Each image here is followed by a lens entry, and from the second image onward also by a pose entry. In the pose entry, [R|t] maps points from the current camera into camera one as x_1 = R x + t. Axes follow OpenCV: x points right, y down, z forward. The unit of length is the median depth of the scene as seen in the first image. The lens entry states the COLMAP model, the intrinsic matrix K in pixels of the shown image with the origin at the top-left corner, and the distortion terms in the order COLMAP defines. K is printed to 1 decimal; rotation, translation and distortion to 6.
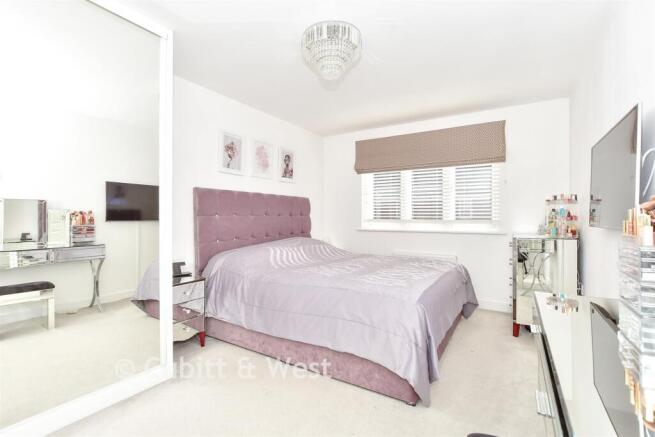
lens RADIAL K [[303.2, 0, 327.5], [0, 303.2, 218.5], [0, 0, 1]] dist [-0.001347, -0.000170]
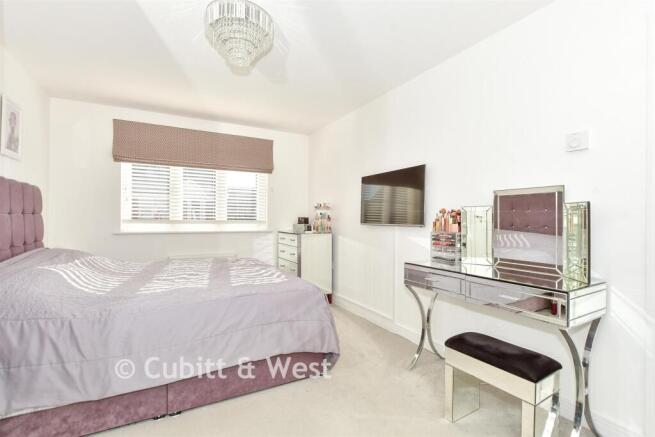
lens RADIAL K [[295.6, 0, 327.5], [0, 295.6, 218.5], [0, 0, 1]] dist [-0.018641, 0.000175]
pose [[0.493925, 0.002514, 0.869501, -0.296379], [-0.003426, 0.999994, -0.000945, -0.002135], [-0.869498, -0.002512, 0.493931, 0.164526]]
